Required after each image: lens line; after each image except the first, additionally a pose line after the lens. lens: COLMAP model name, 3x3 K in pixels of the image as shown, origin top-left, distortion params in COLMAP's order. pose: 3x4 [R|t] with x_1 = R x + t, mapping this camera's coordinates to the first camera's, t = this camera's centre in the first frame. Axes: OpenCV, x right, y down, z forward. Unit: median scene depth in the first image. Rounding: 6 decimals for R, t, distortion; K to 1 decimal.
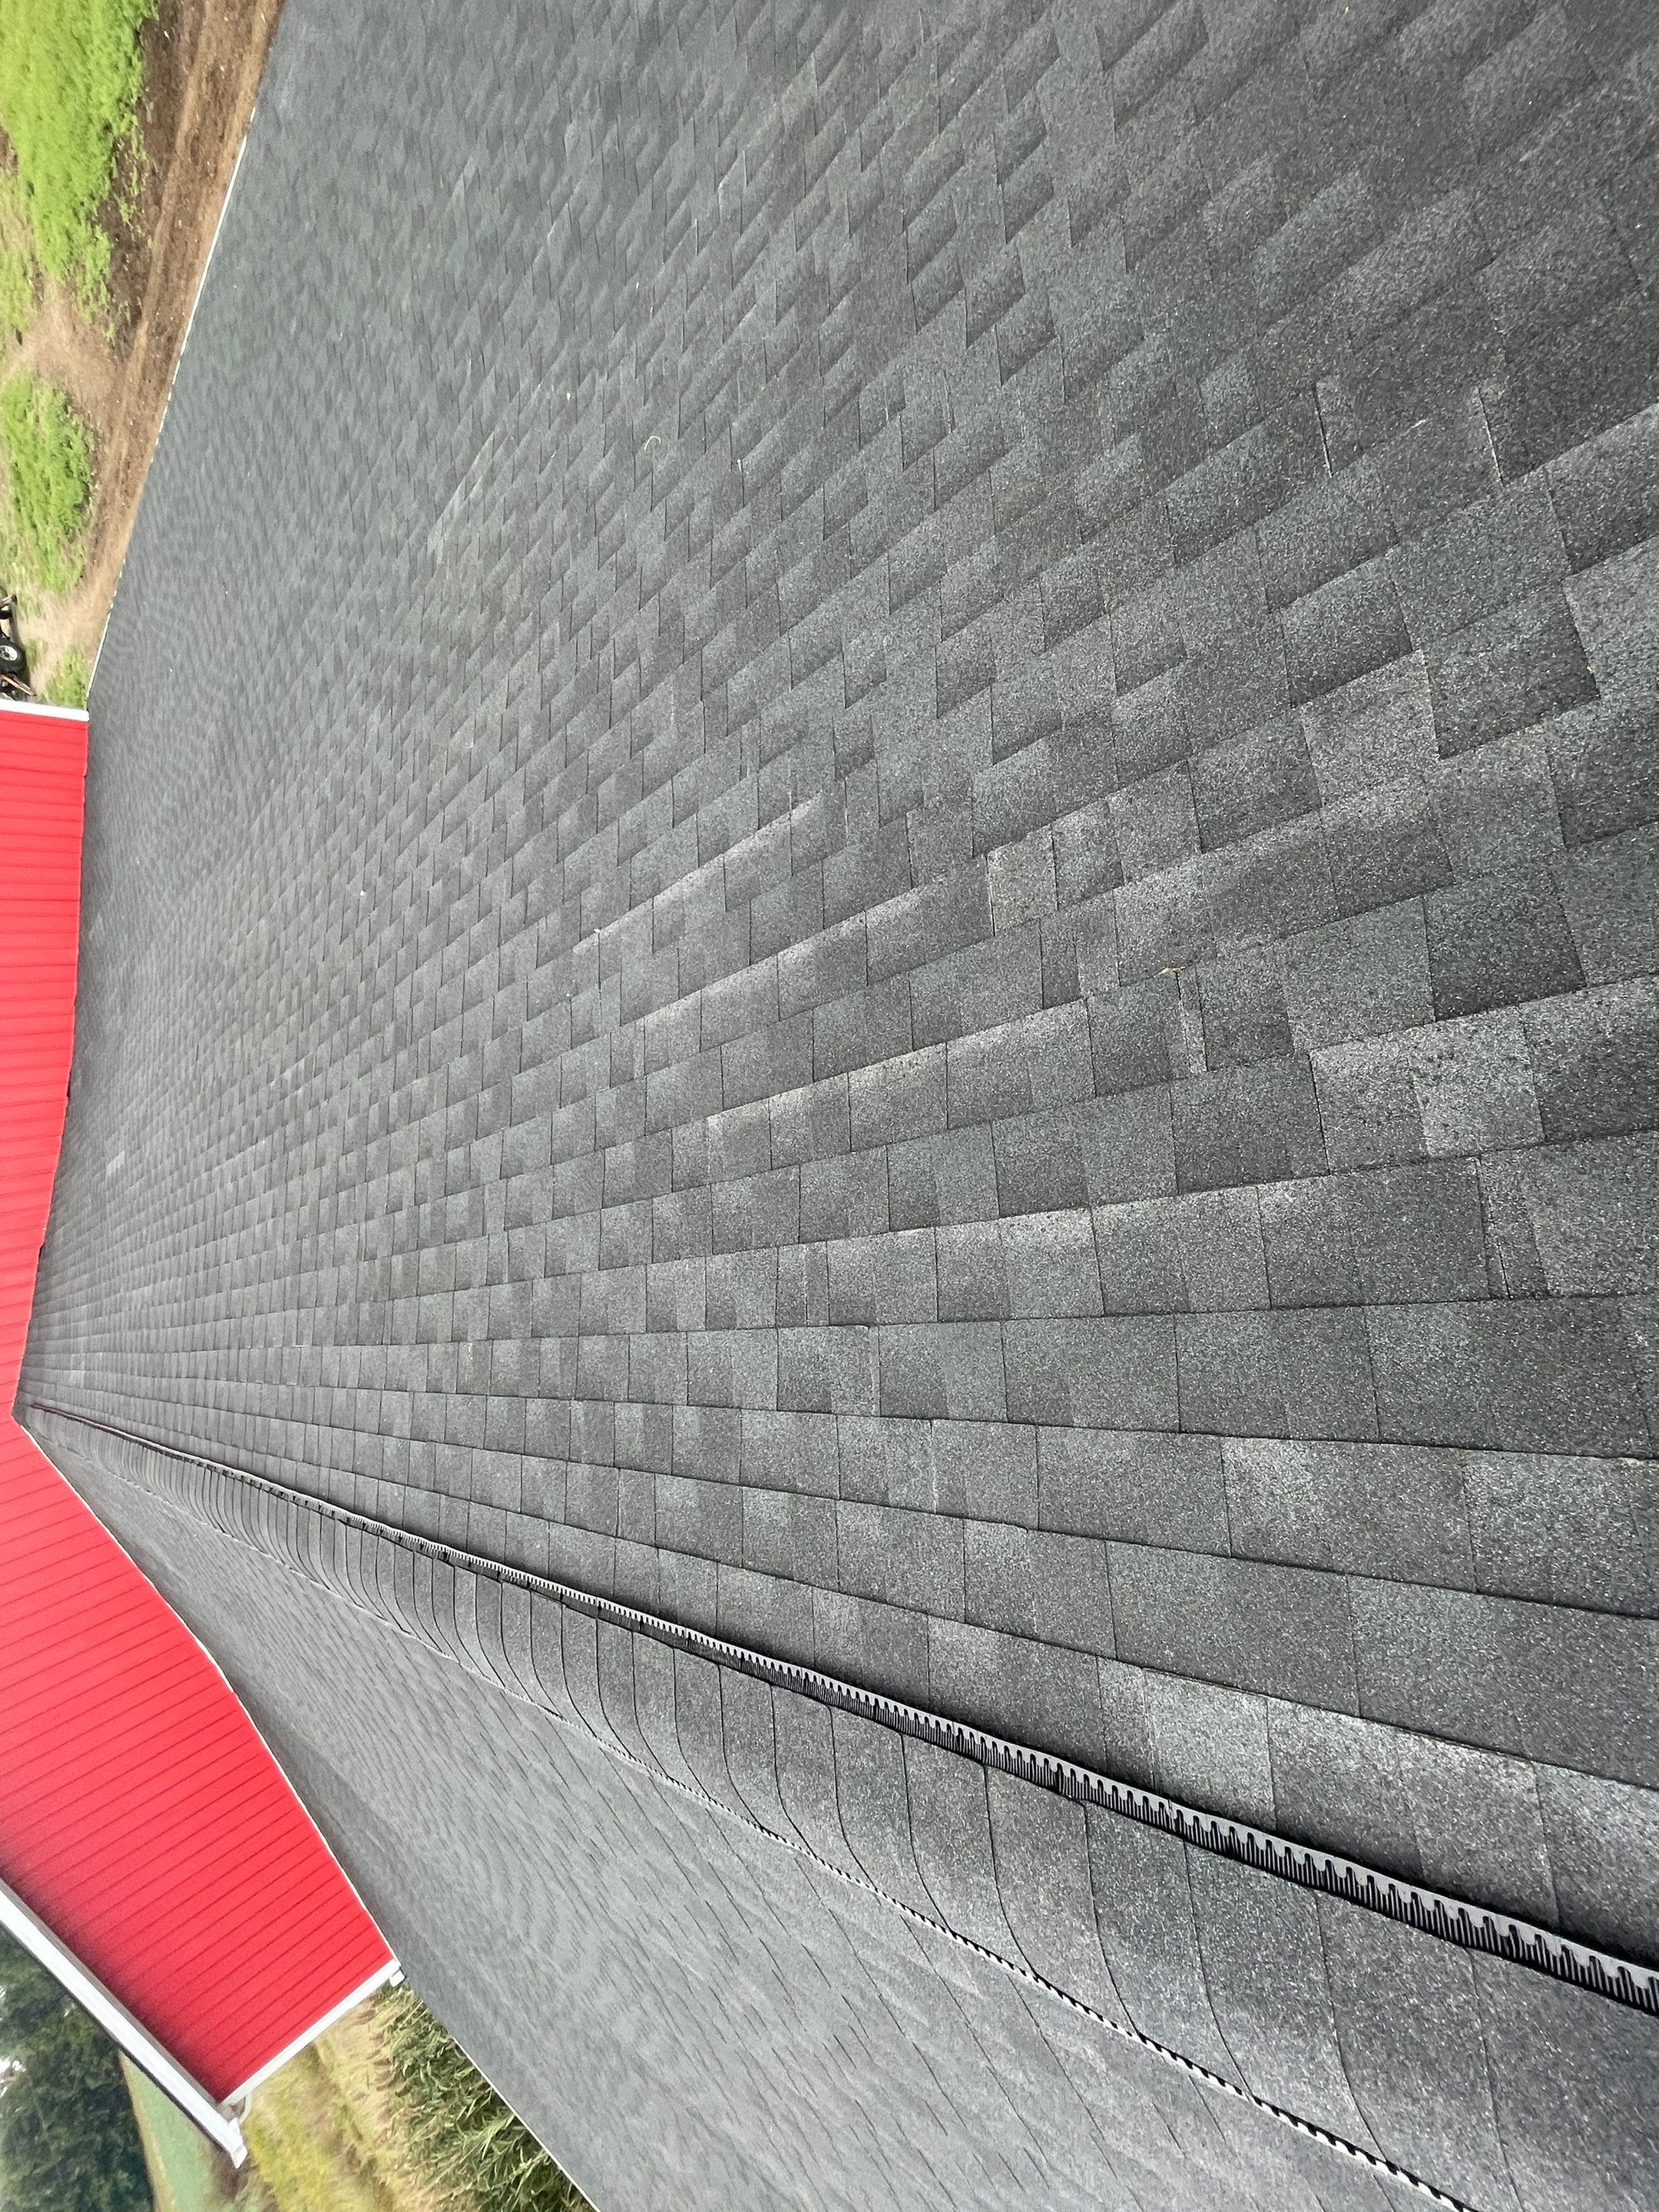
lens RADIAL K [[897.8, 0, 828.3], [0, 897.8, 1118.9], [0, 0, 1]] dist [-0.005390, 0.001934]
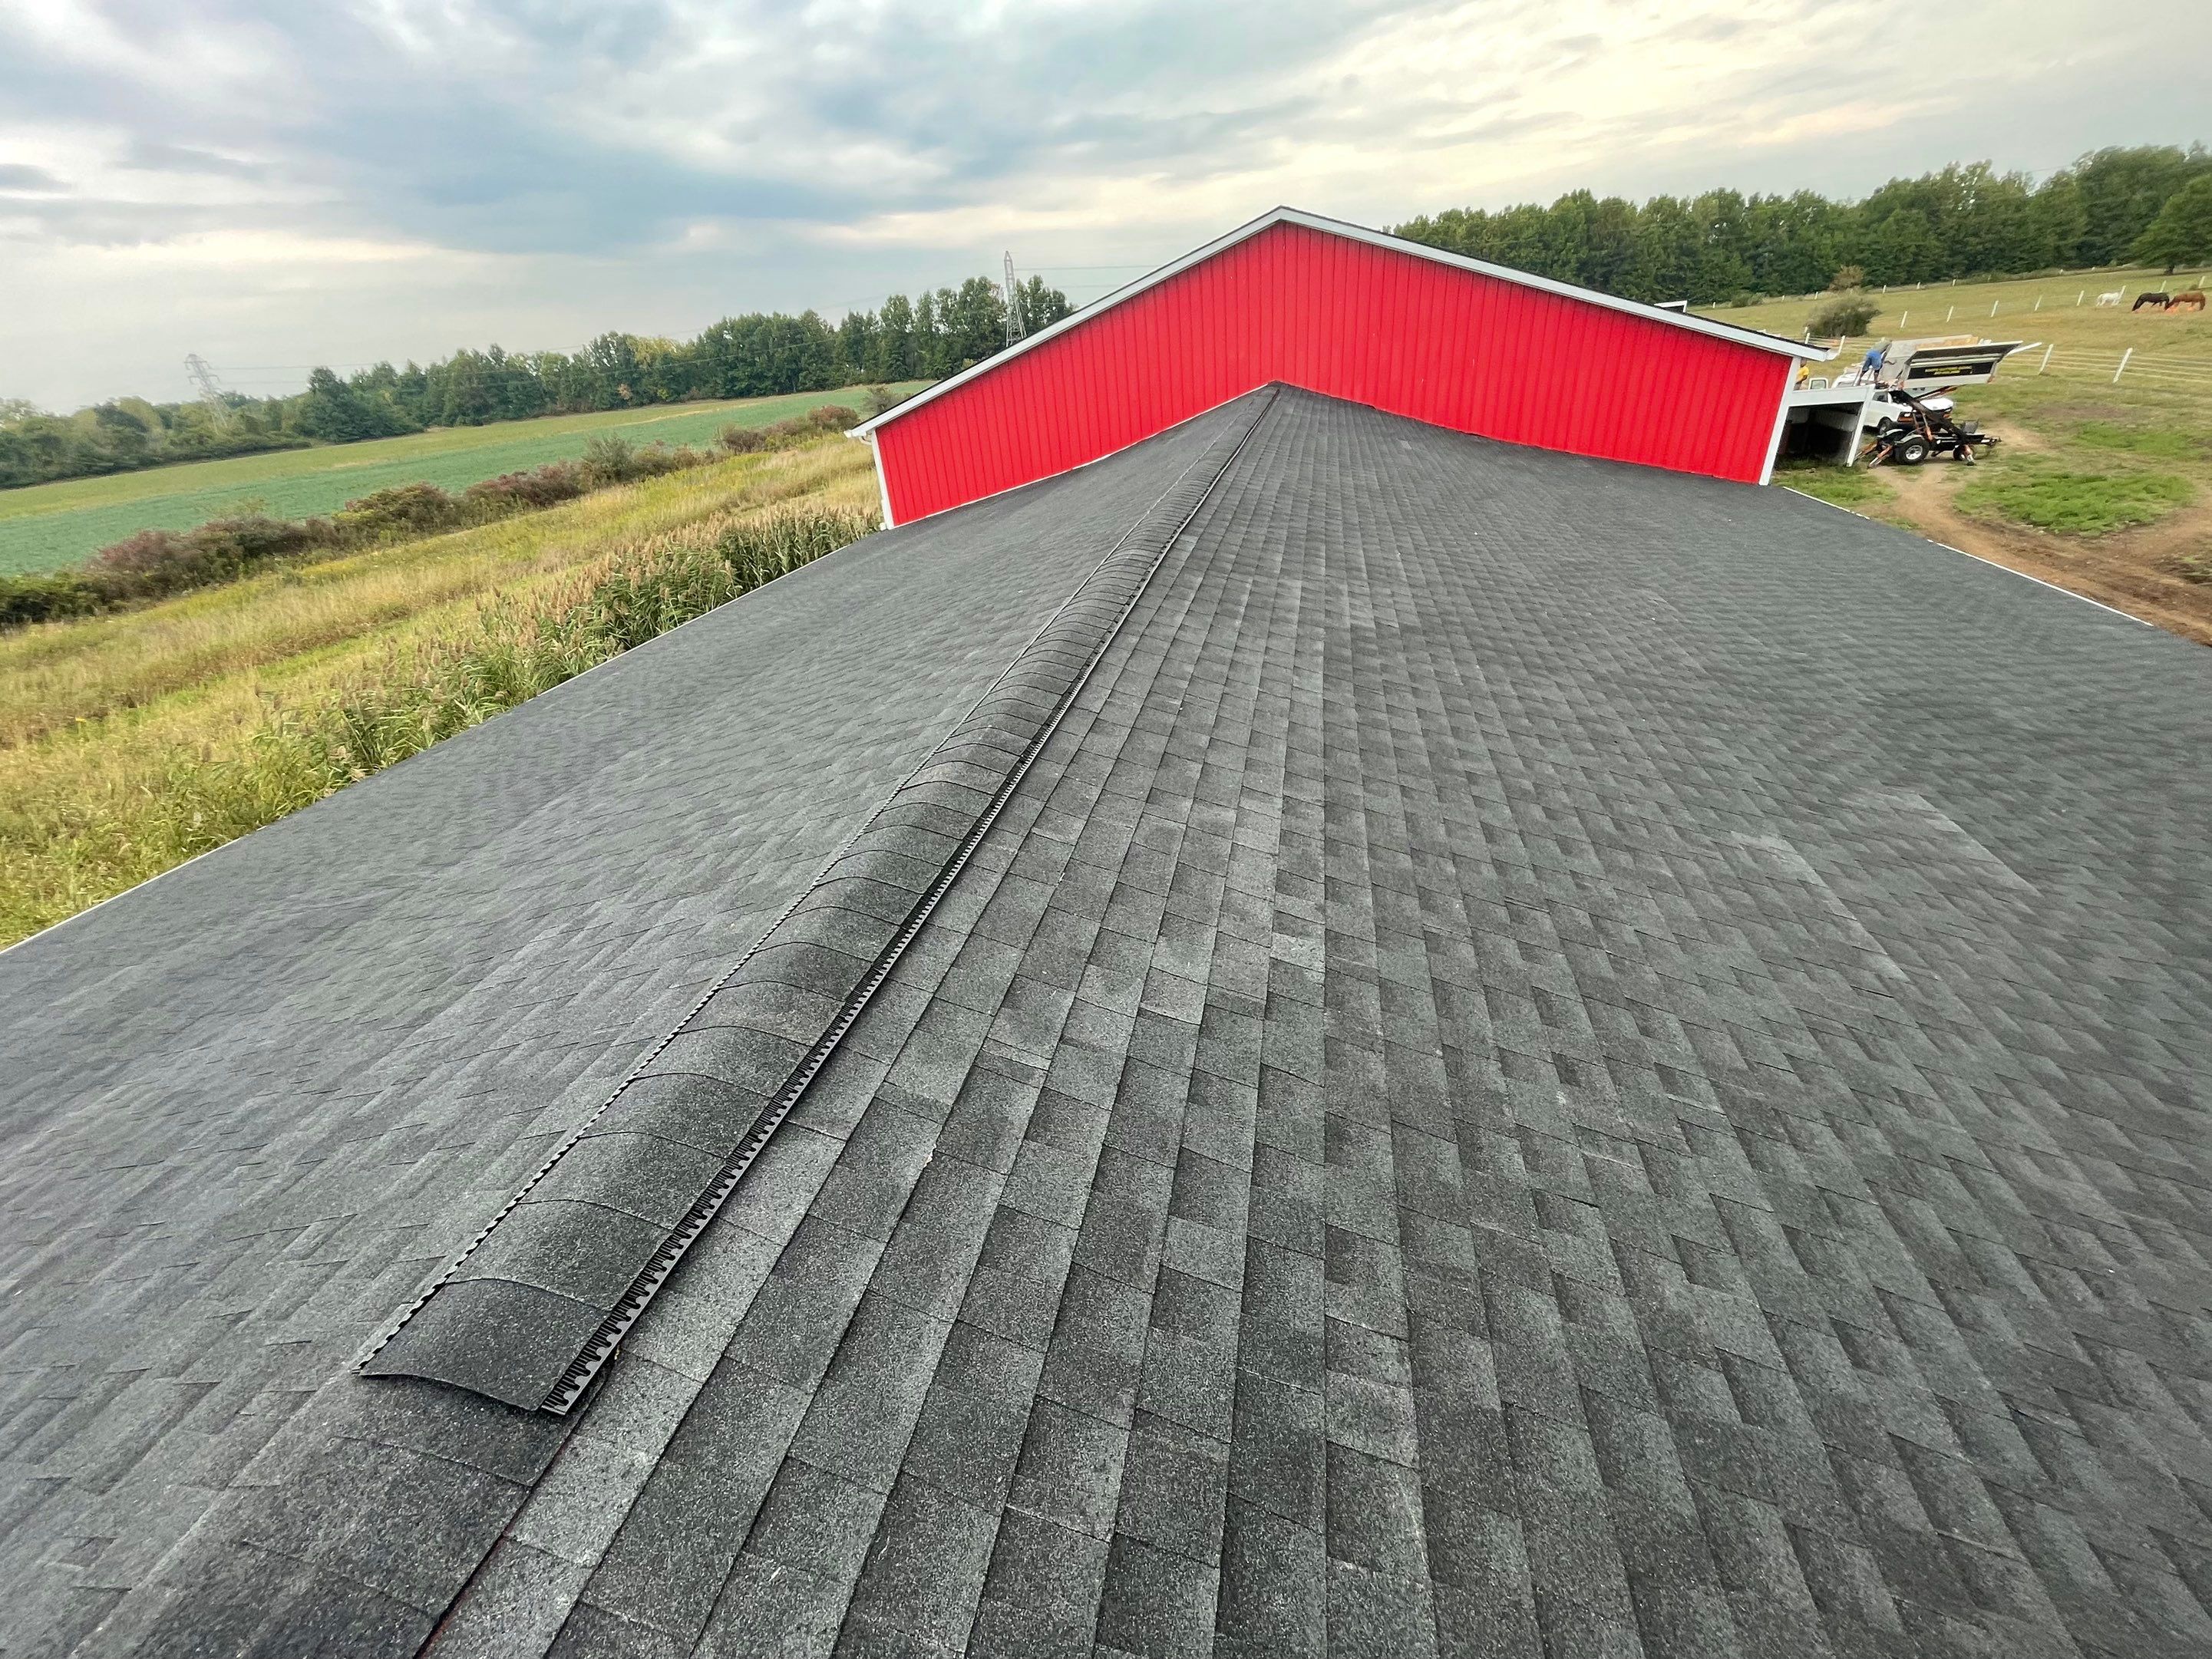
lens RADIAL K [[897.7, 0, 1109.1], [0, 897.7, 828.5], [0, 0, 1]] dist [-0.005390, 0.001934]
pose [[-0.329648, 0.916154, -0.228023, 1.979833], [-0.920213, -0.257804, 0.294525, -0.545119], [0.211045, 0.306919, 0.928041, -2.120904]]
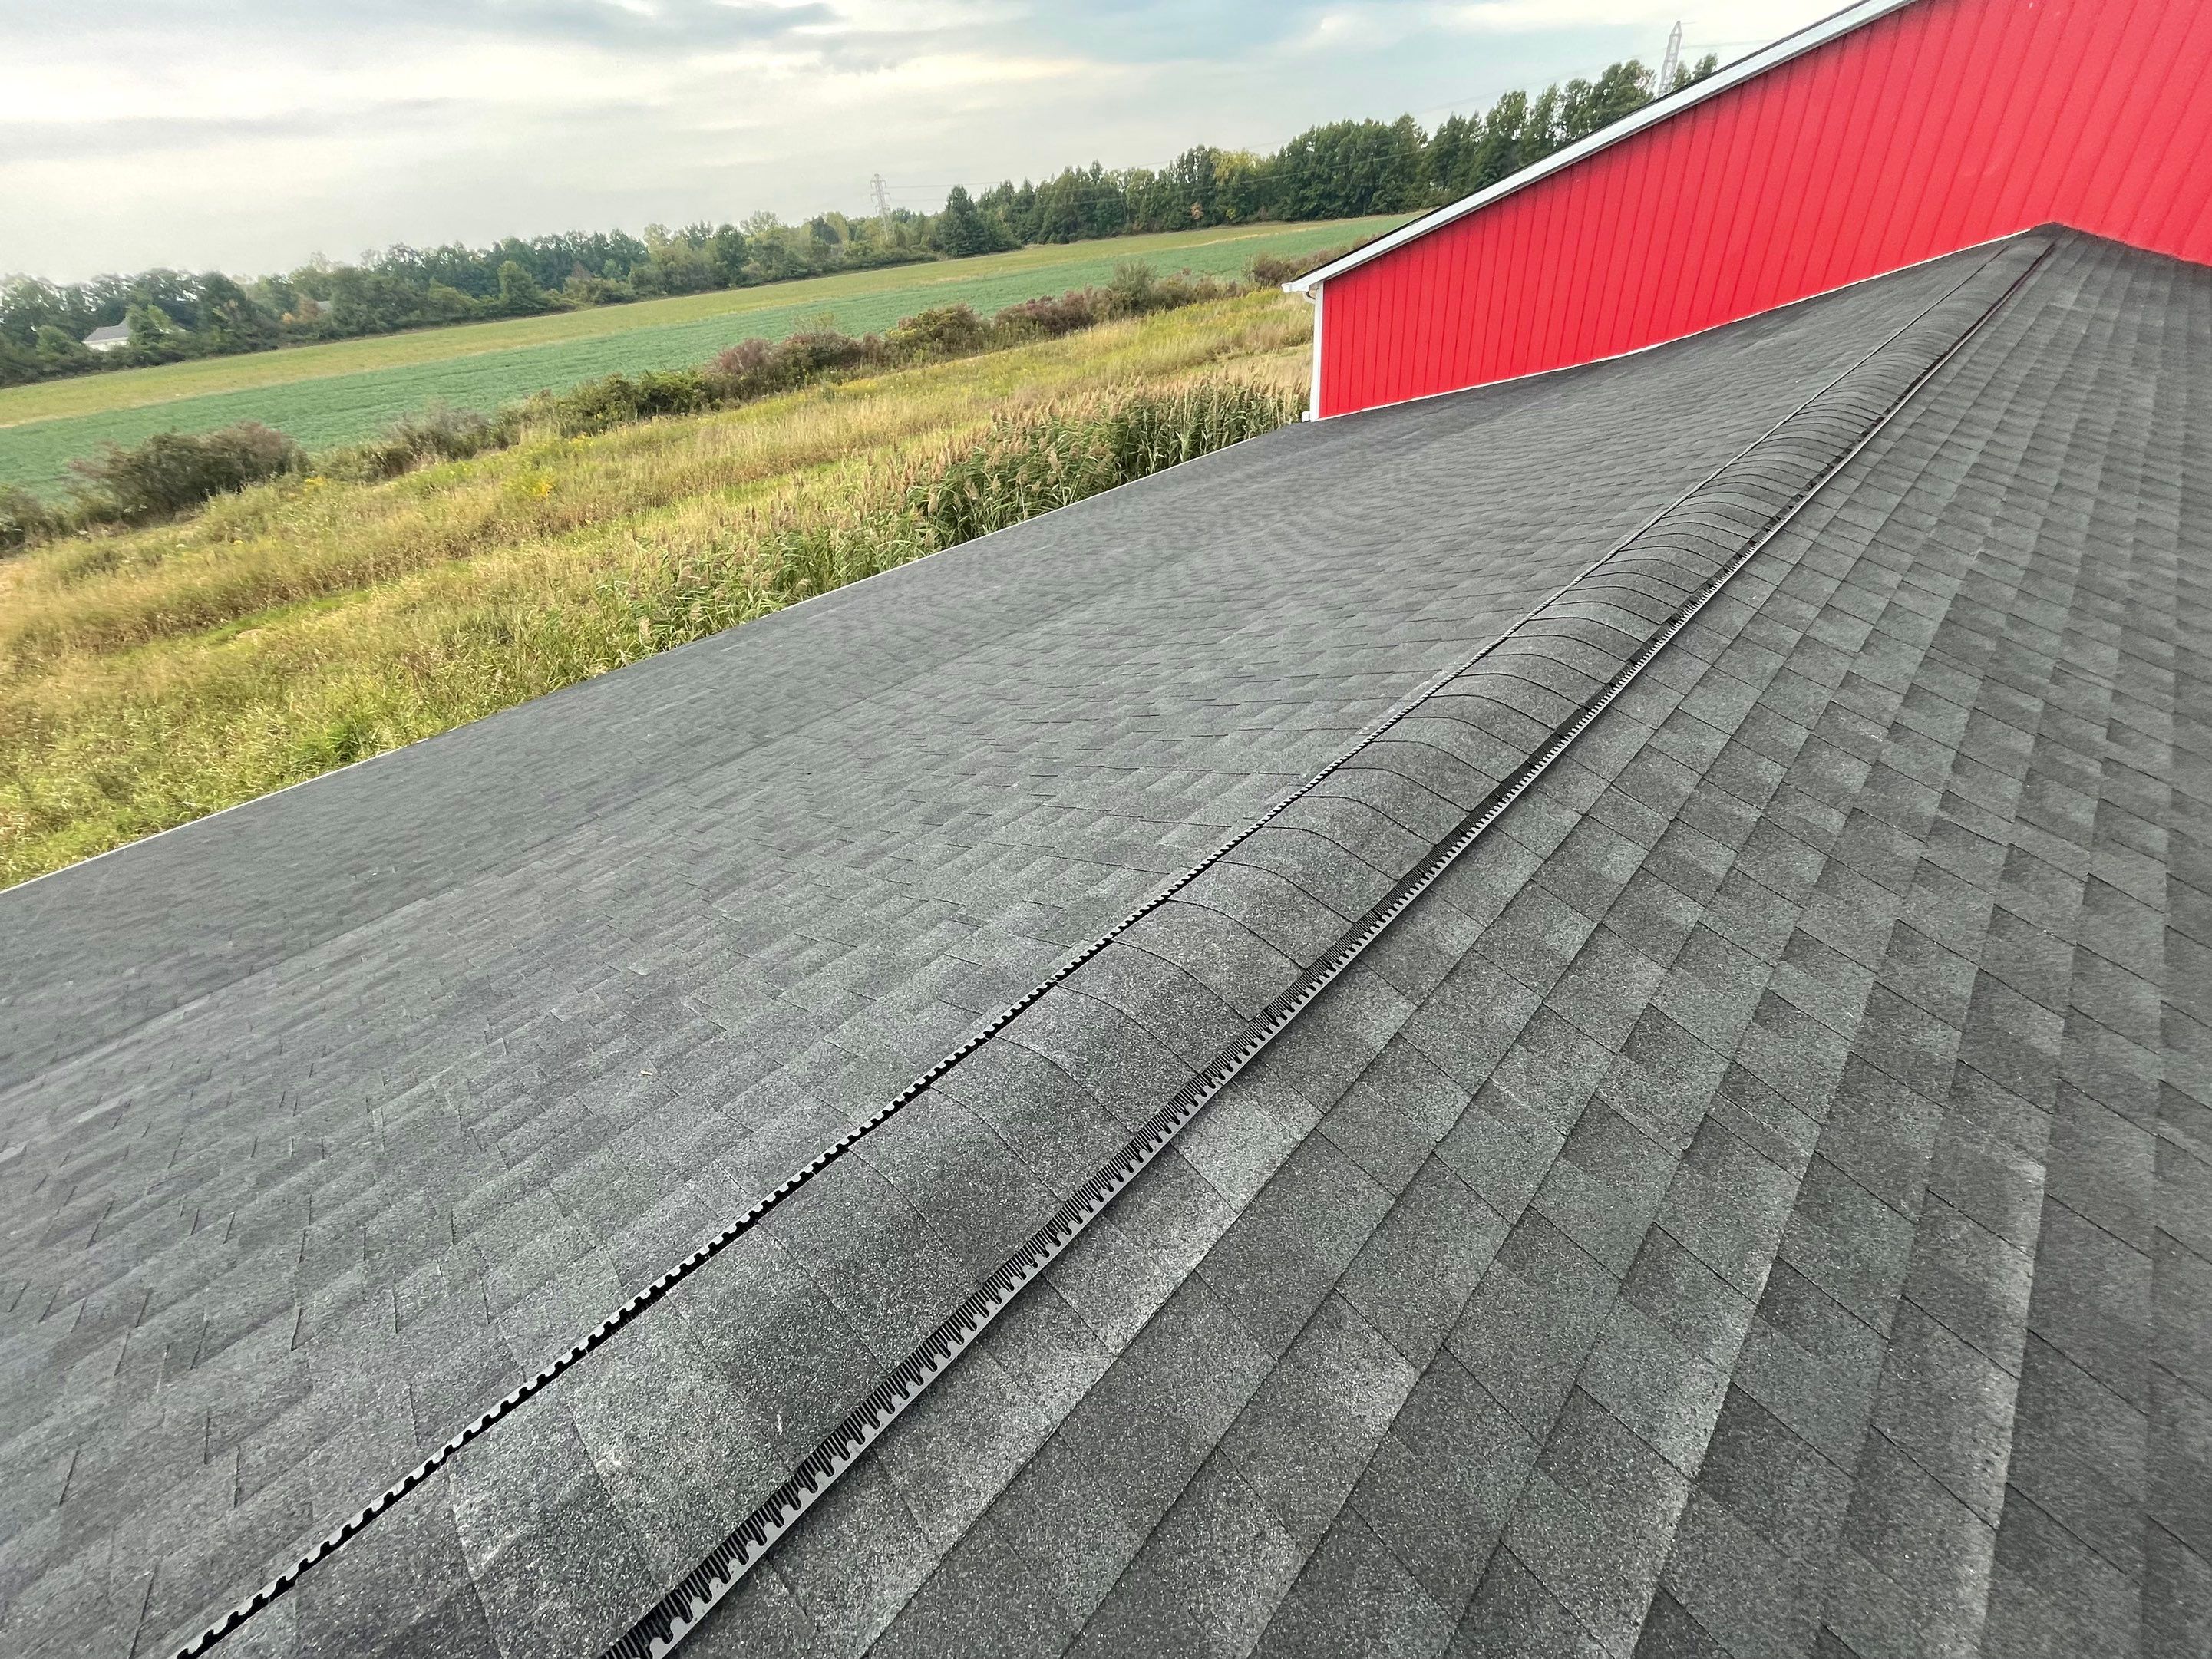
lens RADIAL K [[897.7, 0, 1105.0], [0, 897.7, 827.5], [0, 0, 1]] dist [-0.005390, 0.001934]
pose [[-0.604049, 0.787287, 0.123707, 0.023722], [-0.587018, -0.544526, 0.599084, 0.171054], [0.539013, 0.289258, 0.791072, -0.099772]]
